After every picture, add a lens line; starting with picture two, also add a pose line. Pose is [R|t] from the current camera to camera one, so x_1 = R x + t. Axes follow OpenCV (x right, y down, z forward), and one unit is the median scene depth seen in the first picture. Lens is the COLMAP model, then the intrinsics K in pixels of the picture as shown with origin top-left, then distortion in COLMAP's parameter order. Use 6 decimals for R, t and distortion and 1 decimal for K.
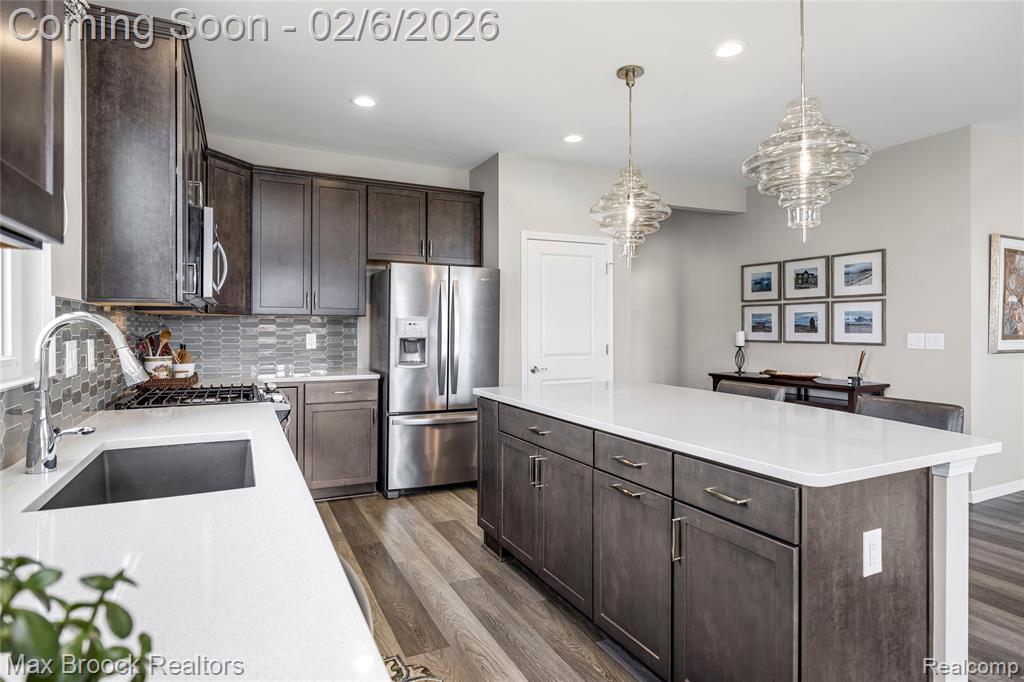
lens RADIAL K [[552.6, 0, 509.9], [0, 552.6, 334.4], [0, 0, 1]] dist [-0.003047, -0.001016]
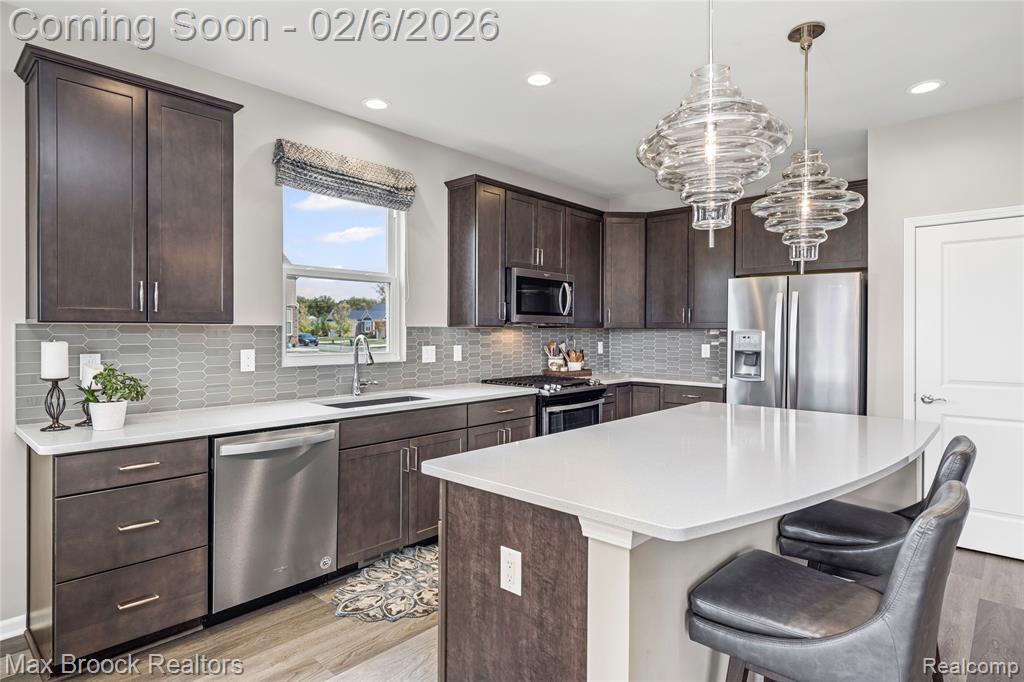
lens RADIAL K [[552.6, 0, 514.3], [0, 552.6, 335.5], [0, 0, 1]] dist [-0.003047, -0.001016]
pose [[0.376356, 0.008105, -0.926440, 0.603709], [-0.013444, 0.999904, 0.003286, -0.019808], [0.926378, 0.011219, 0.376429, 0.225525]]
